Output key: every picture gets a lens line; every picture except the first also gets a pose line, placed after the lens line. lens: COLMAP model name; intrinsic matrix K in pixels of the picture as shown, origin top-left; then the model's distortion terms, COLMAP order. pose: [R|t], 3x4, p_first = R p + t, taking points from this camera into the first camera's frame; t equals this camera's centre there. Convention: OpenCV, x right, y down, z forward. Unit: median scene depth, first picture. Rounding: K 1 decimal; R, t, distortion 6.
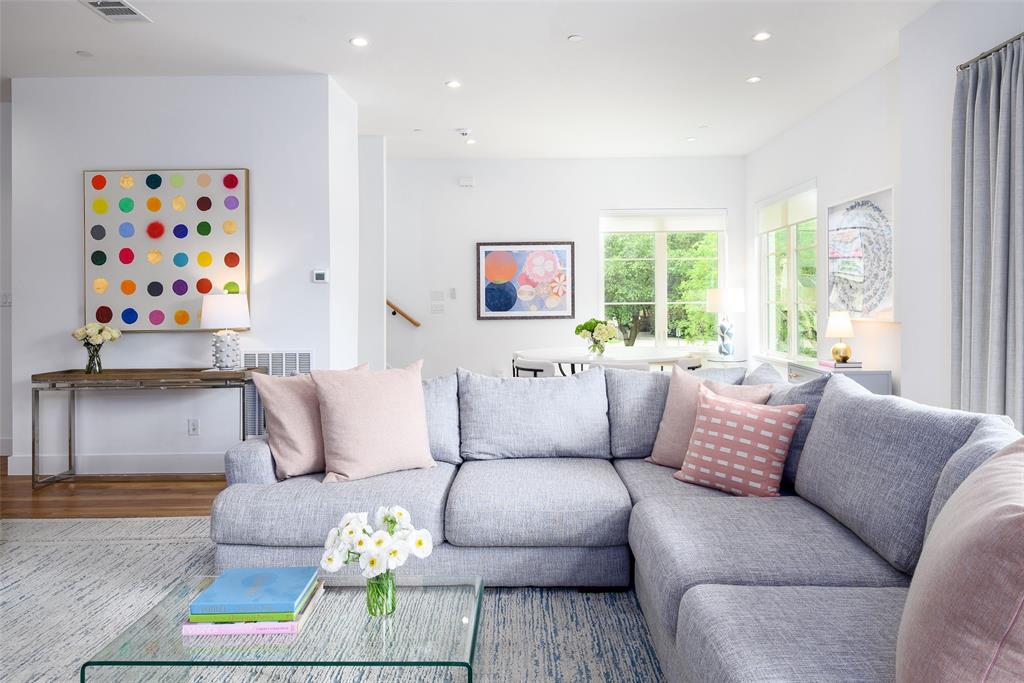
lens RADIAL K [[624.3, 0, 523.6], [0, 624.3, 295.2], [0, 0, 1]] dist [-0.006321, -0.001953]
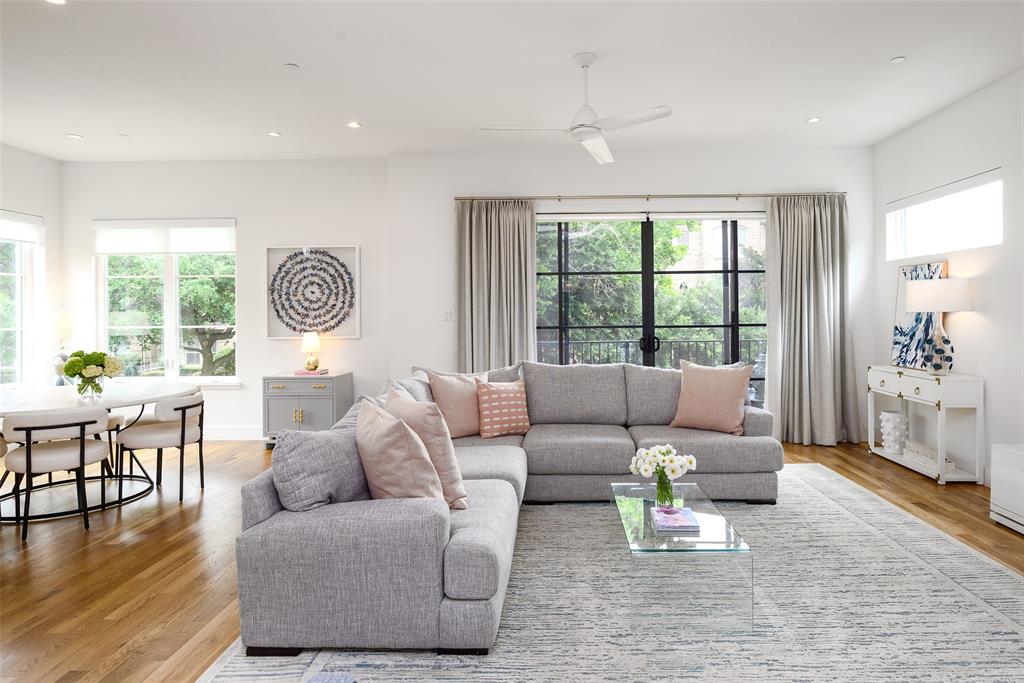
lens RADIAL K [[572.3, 0, 542.6], [0, 572.3, 313.5], [0, 0, 1]] dist [-0.001653, 0.002741]
pose [[0.025212, 0.007689, 0.999653, -0.742448], [-0.001175, 0.999970, -0.007662, -0.005444], [-0.999681, -0.000981, 0.025220, 0.512642]]
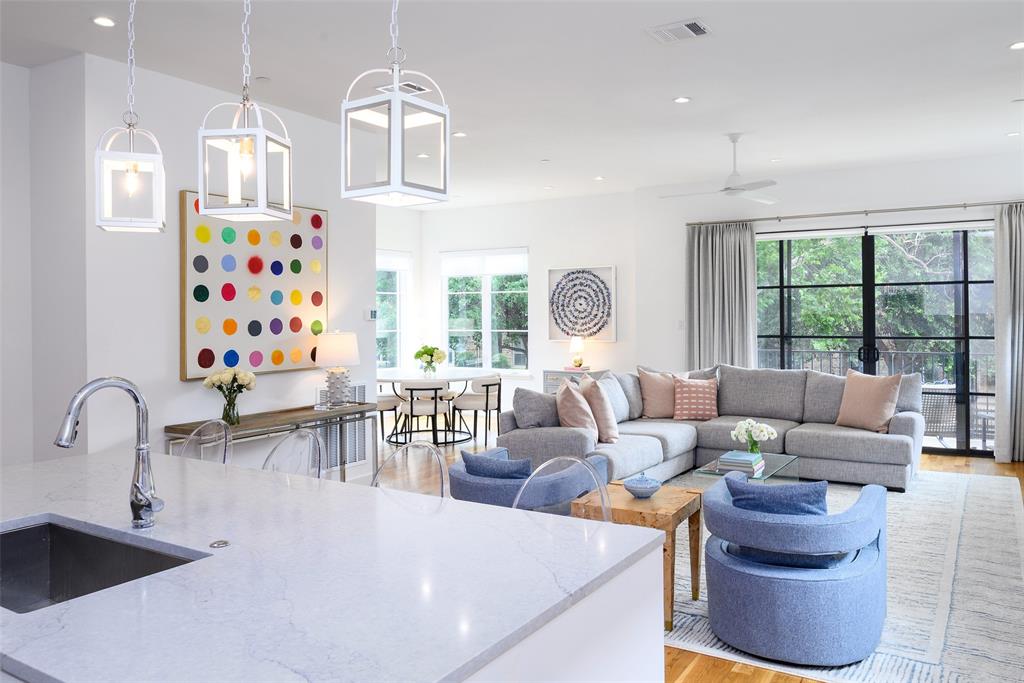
lens RADIAL K [[737.6, 0, 531.8], [0, 737.6, 312.8], [0, 0, 1]] dist [0.000191, -0.003123]
pose [[0.534982, 0.006230, 0.844841, -1.302176], [-0.006508, 0.999974, -0.003253, -0.032271], [-0.844839, -0.003758, 0.535008, 0.057883]]
